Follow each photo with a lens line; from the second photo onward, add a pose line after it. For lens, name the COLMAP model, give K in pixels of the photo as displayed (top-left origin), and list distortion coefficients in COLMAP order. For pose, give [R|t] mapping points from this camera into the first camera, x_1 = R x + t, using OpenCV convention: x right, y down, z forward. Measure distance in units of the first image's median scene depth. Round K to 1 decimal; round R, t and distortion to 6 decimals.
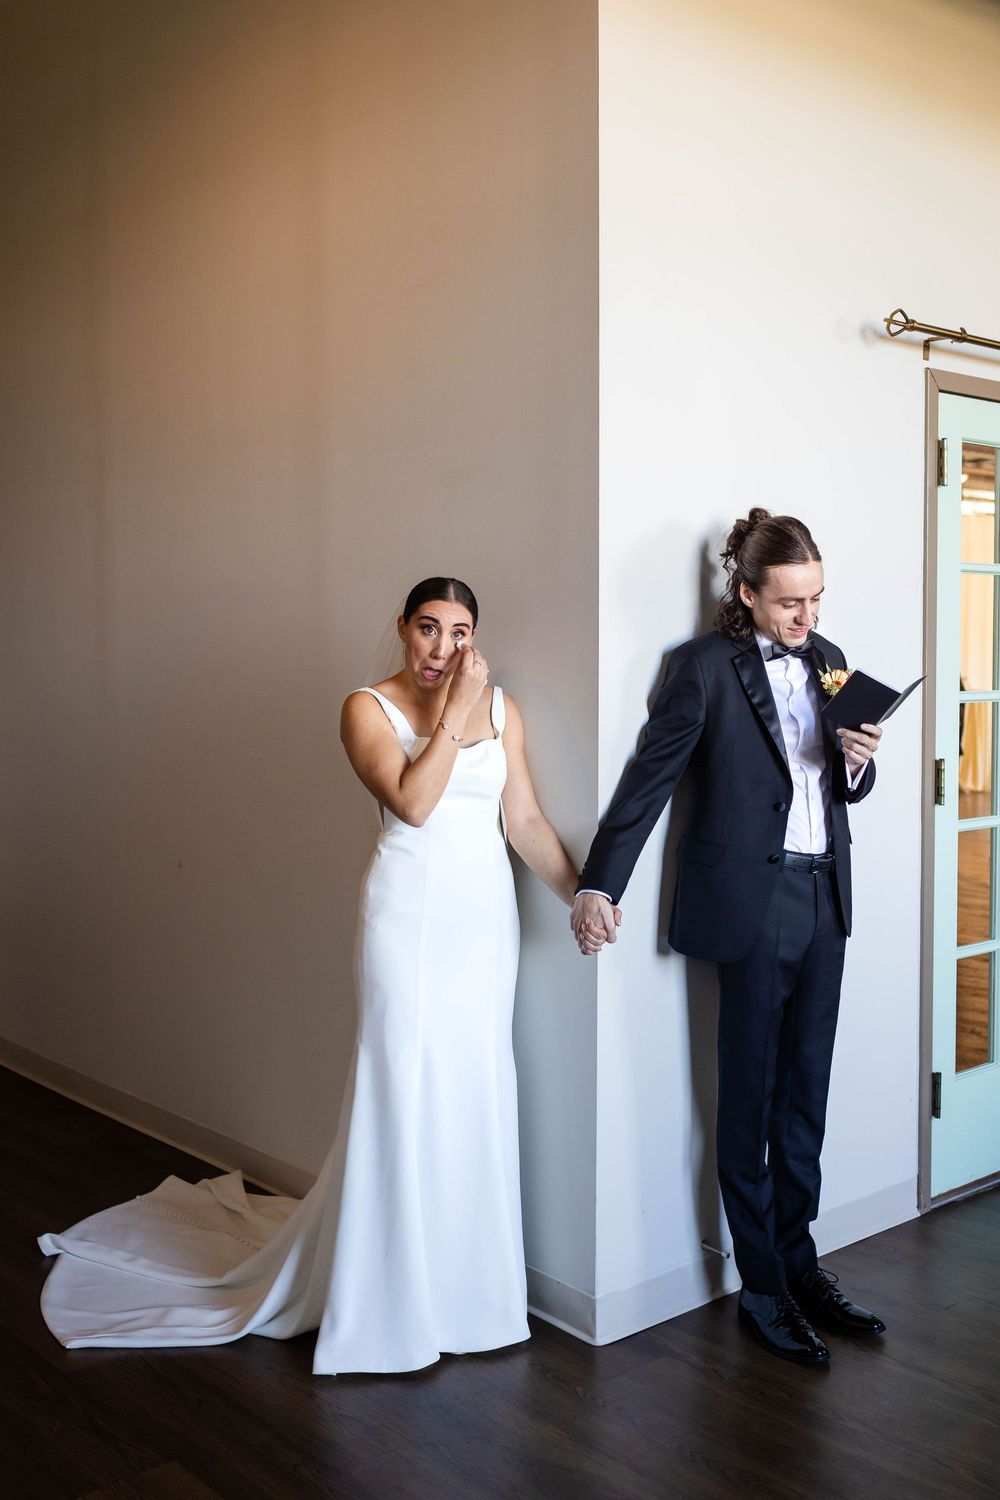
lens RADIAL K [[1565.1, 0, 482.2], [0, 1565.1, 746.2], [0, 0, 1]] dist [0.027999, 0.000000]
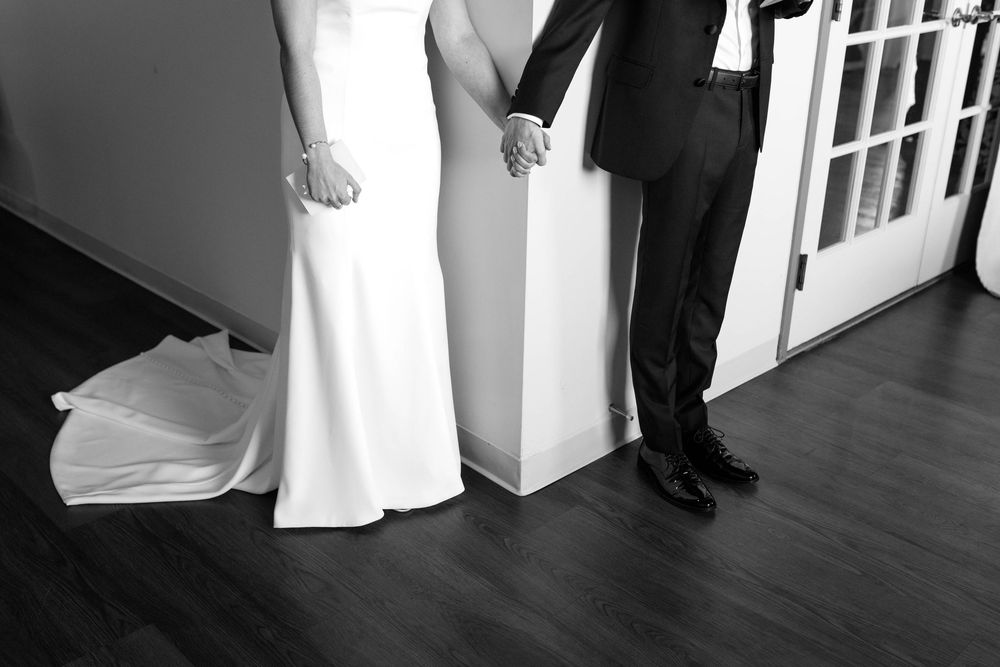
lens RADIAL K [[1043.4, 0, 494.1], [0, 1043.4, 324.8], [0, 0, 1]] dist [0.027999, 0.000000]
pose [[0.998298, -0.011052, 0.057260, 0.007555], [-0.008234, 0.945326, 0.326022, 0.000684], [-0.057733, -0.325939, 0.943626, 0.261498]]
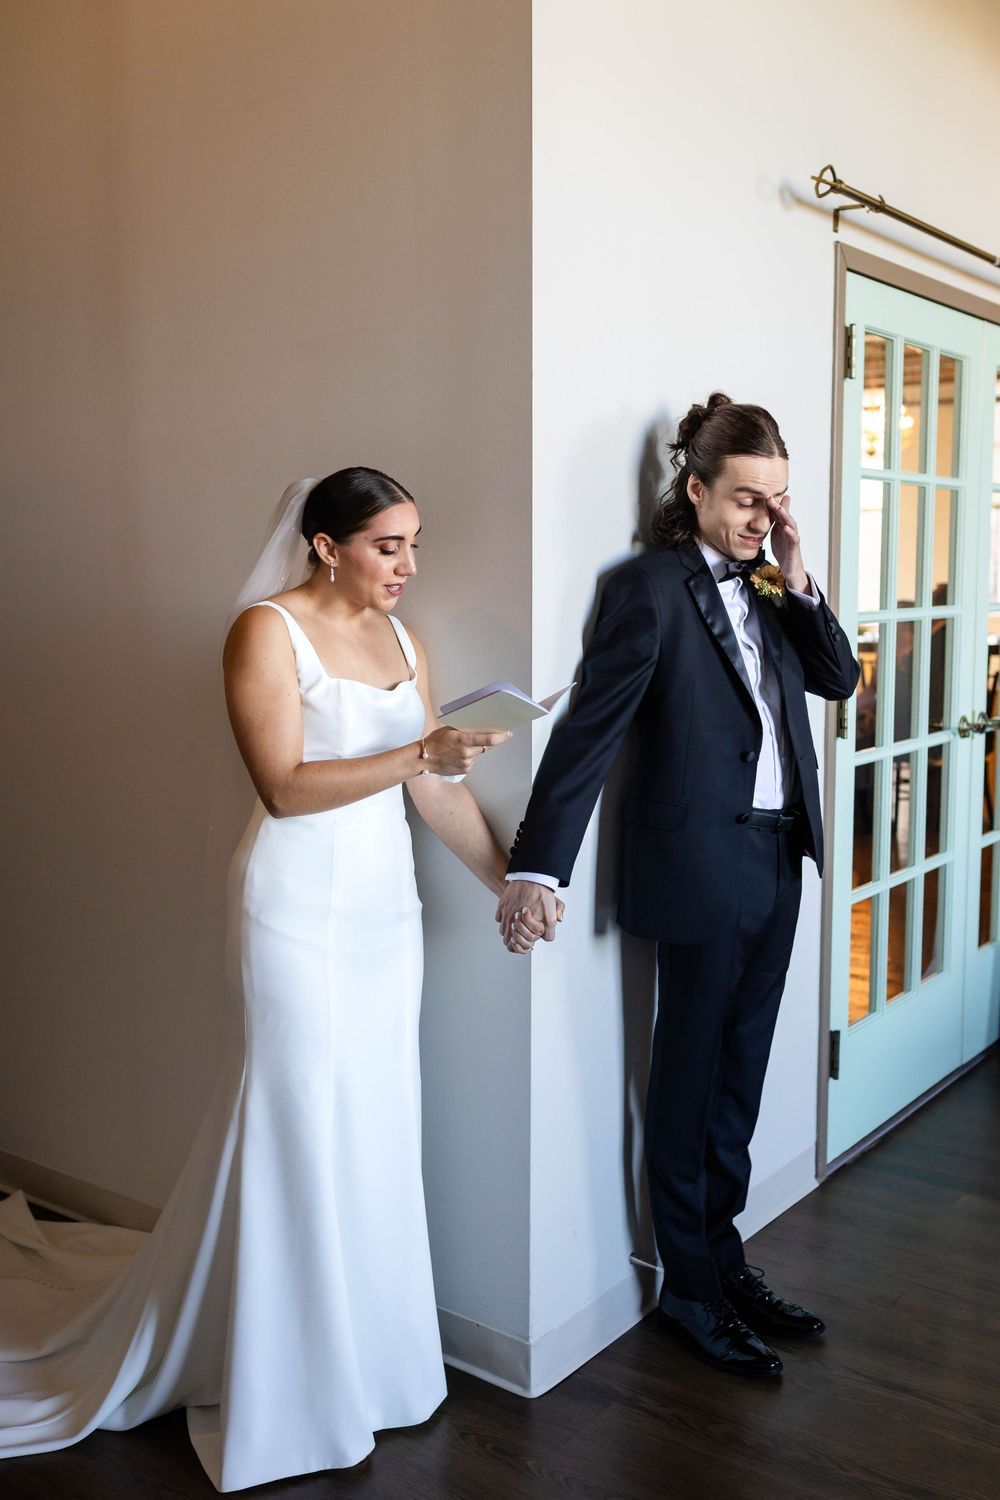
lens RADIAL K [[1565.1, 0, 494.3], [0, 1565.1, 751.0], [0, 0, 1]] dist [0.027999, 0.000000]
pose [[0.973466, -0.029603, 0.226907, -0.112877], [0.014867, 0.997684, 0.066376, -0.019048], [-0.228346, -0.061241, 0.971652, 0.181315]]
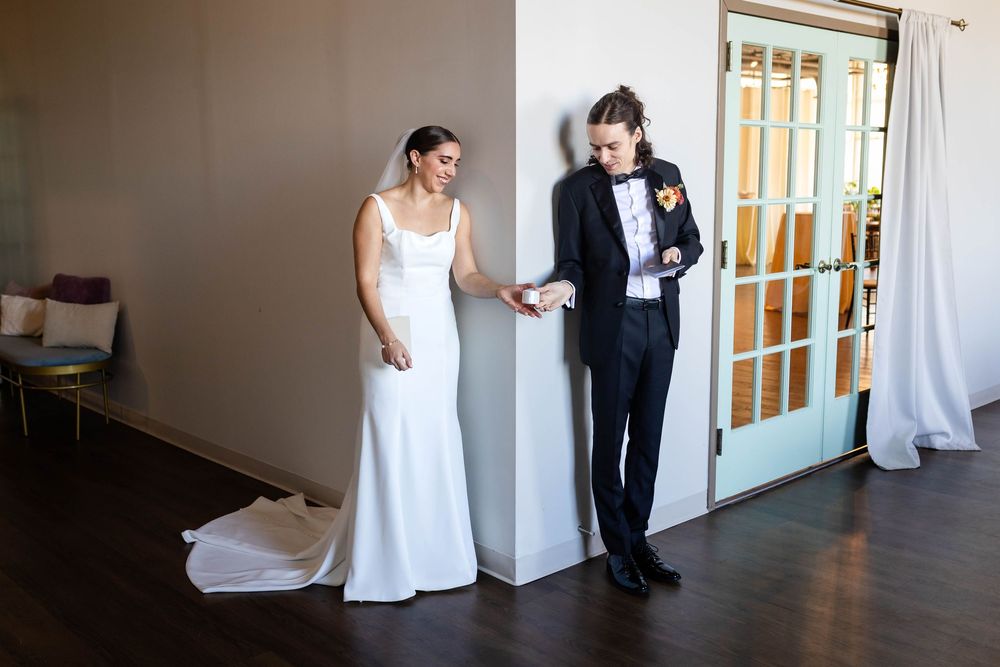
lens RADIAL K [[1043.4, 0, 492.5], [0, 1043.4, 337.1], [0, 0, 1]] dist [0.027999, 0.000000]
pose [[0.999200, -0.009437, 0.038873, 0.005133], [0.005532, 0.995034, 0.099378, -0.001697], [-0.039618, -0.099084, 0.994290, -0.095262]]
